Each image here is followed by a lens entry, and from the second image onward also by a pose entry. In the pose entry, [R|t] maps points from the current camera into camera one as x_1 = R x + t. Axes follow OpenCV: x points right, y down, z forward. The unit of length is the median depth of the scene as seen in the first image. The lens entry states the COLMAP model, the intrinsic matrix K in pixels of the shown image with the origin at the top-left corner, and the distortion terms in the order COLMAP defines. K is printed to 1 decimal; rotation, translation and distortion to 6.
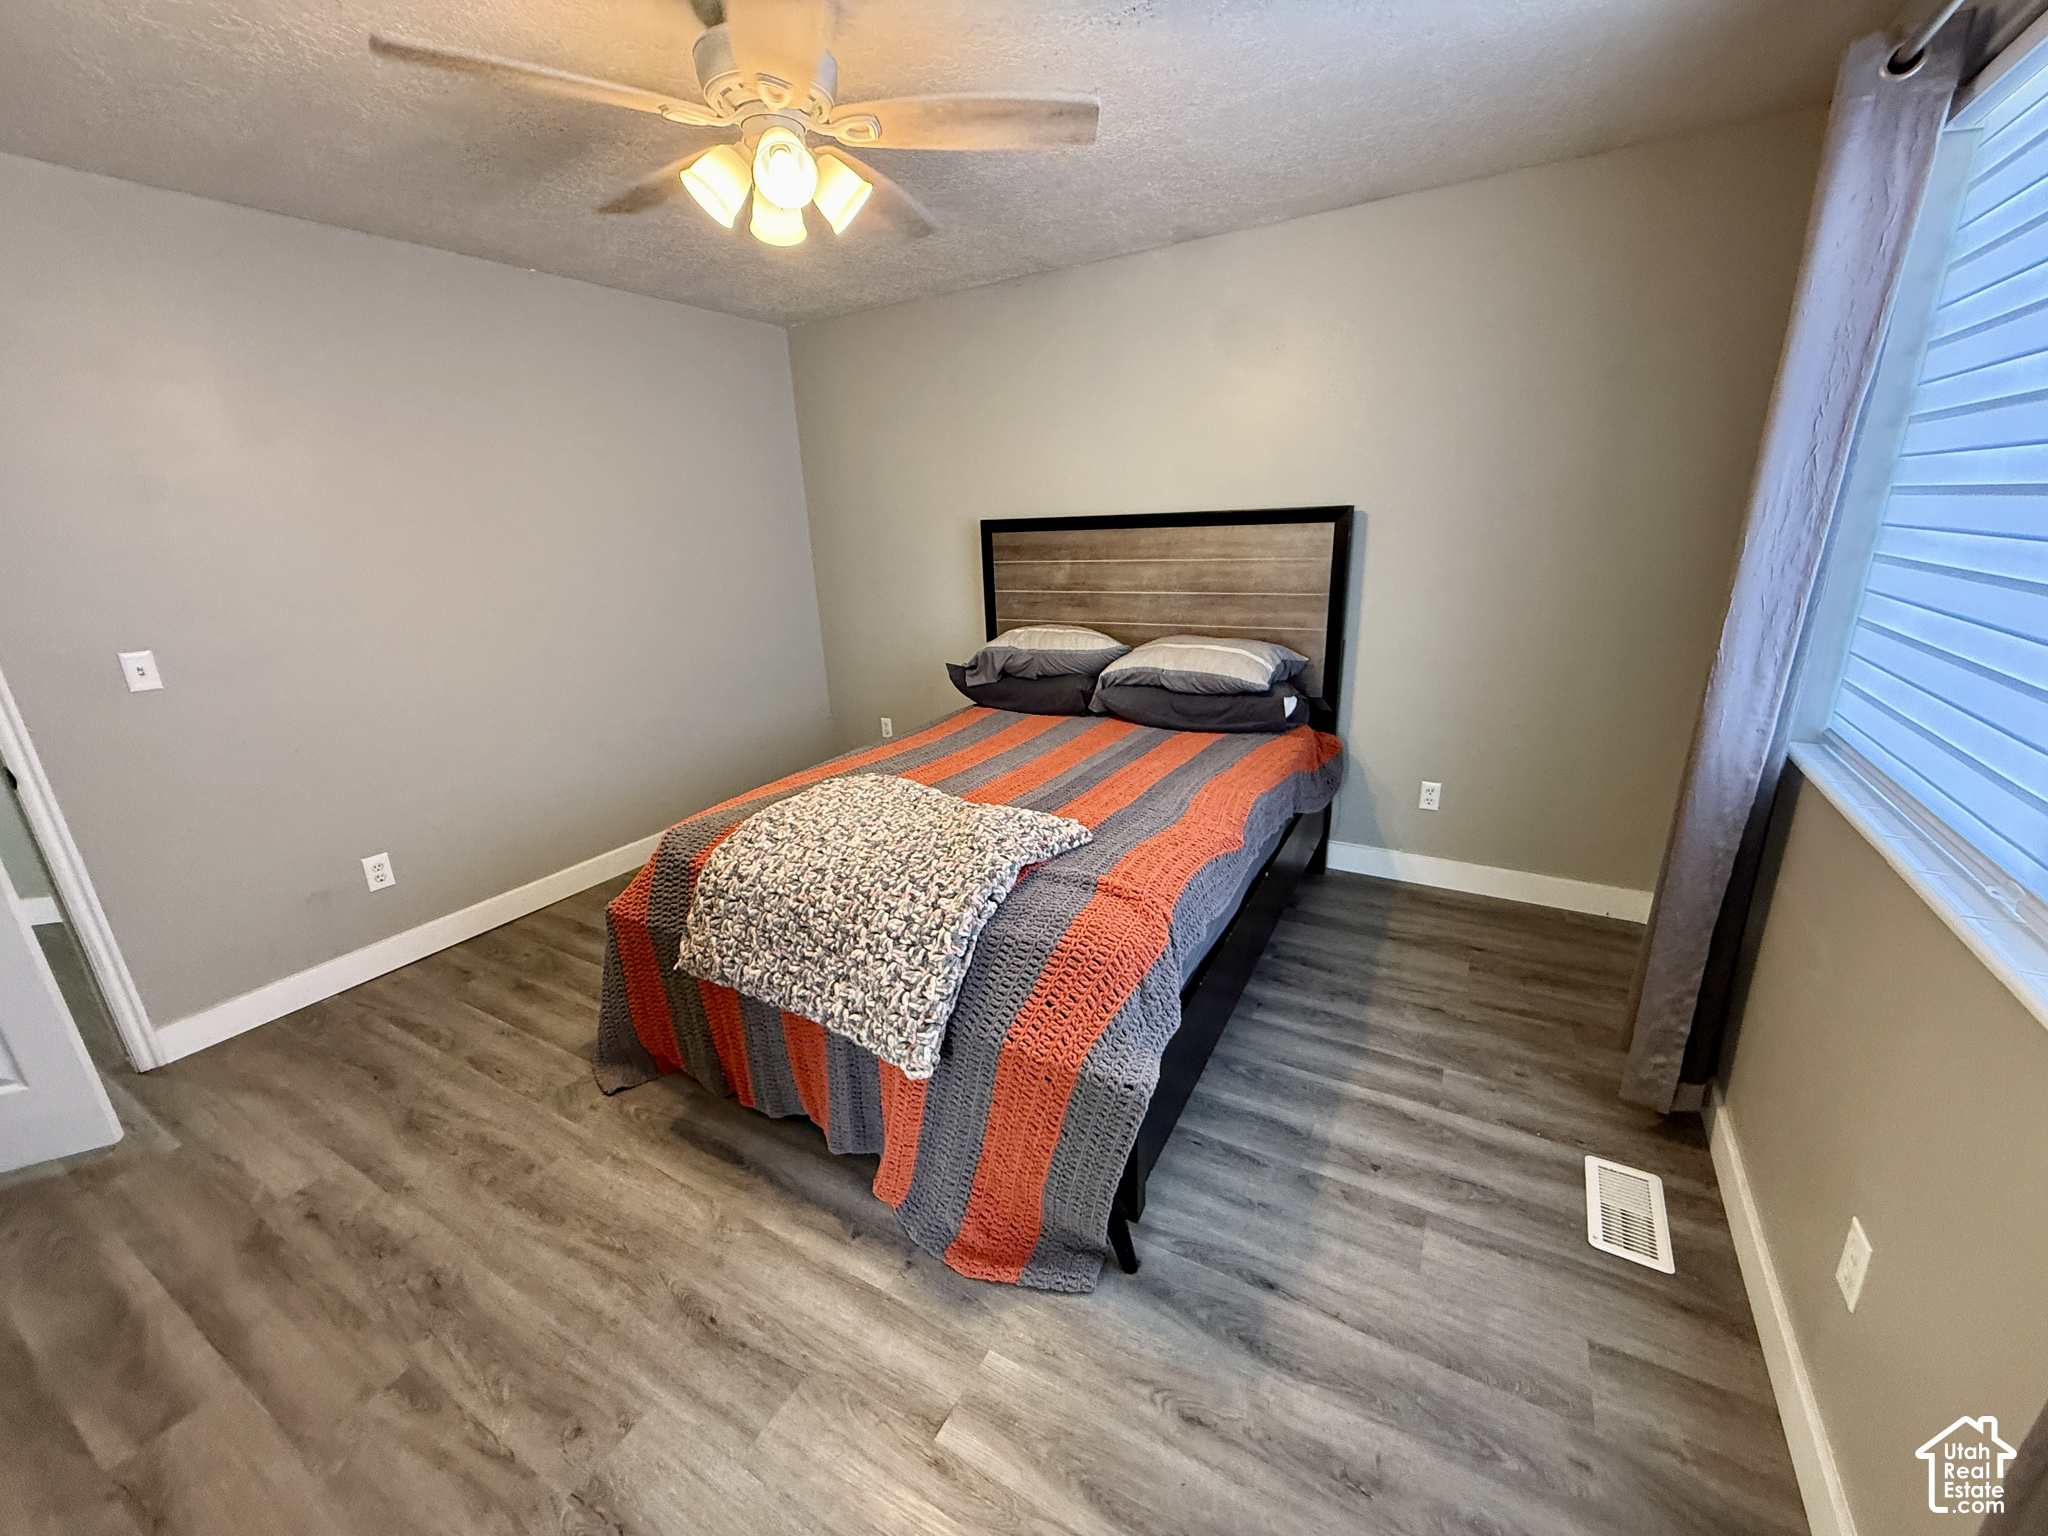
lens RADIAL K [[816.3, 0, 1024.7], [0, 816.3, 771.0], [0, 0, 1]] dist [0.001694, -0.000647]
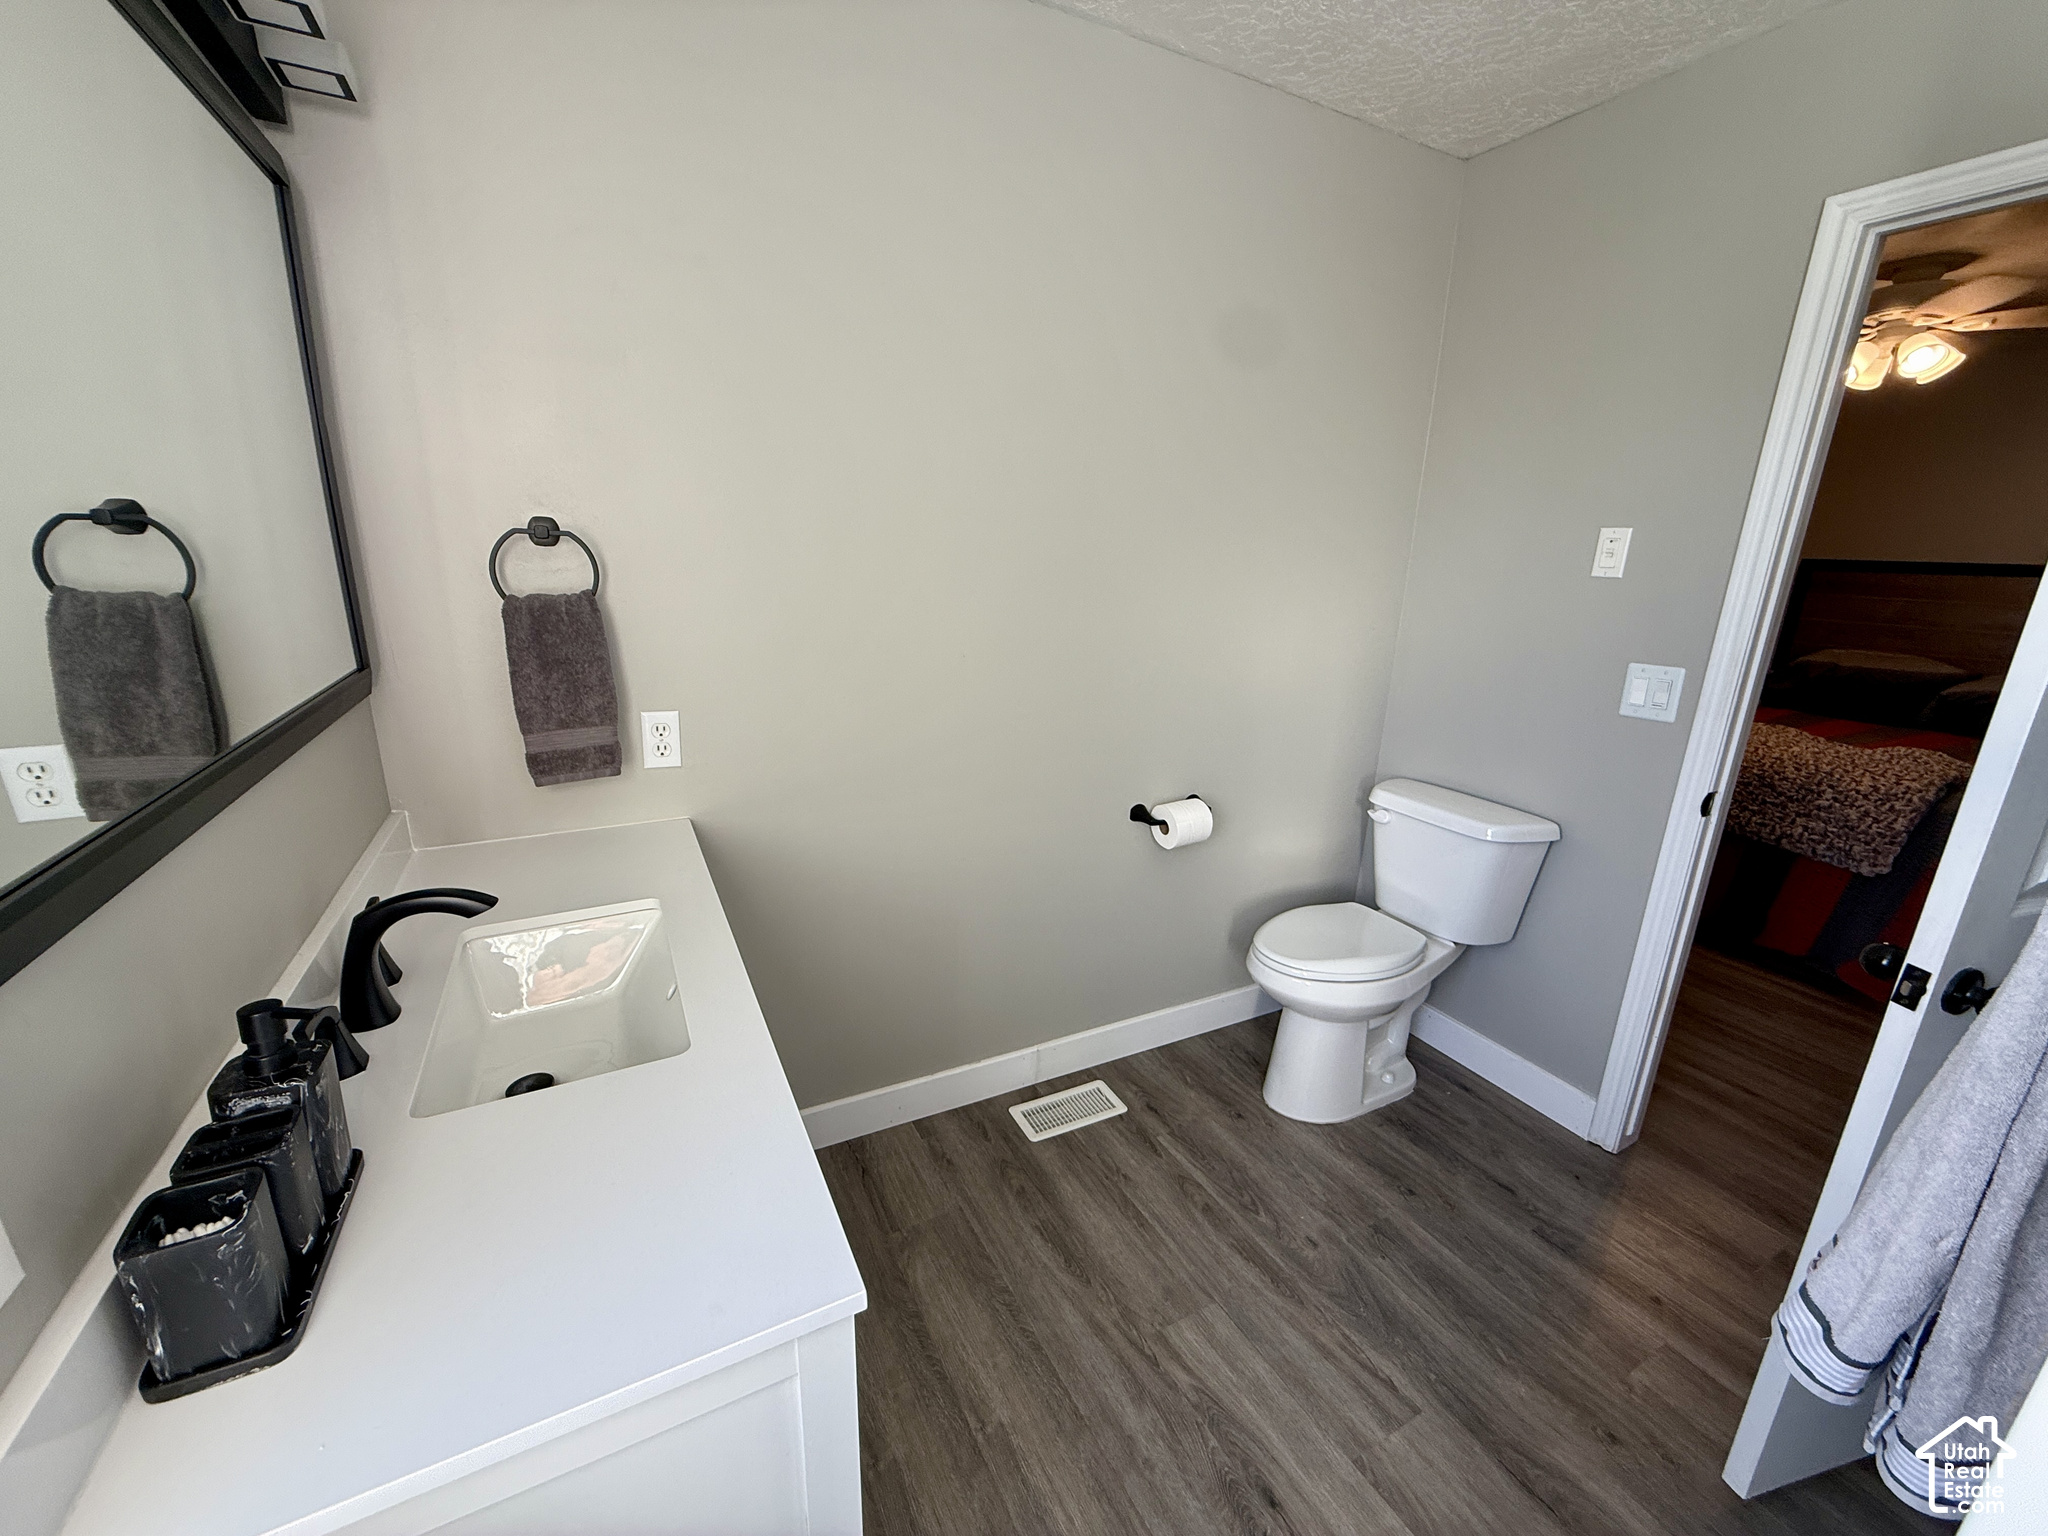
lens RADIAL K [[816.3, 0, 1019.4], [0, 816.3, 768.1], [0, 0, 1]] dist [0.001694, -0.000647]
pose [[0.838599, 0.203574, -0.505281, -0.776863], [-0.221308, 0.974871, 0.025471, 0.491250], [0.497769, 0.090463, 0.862579, -1.331460]]
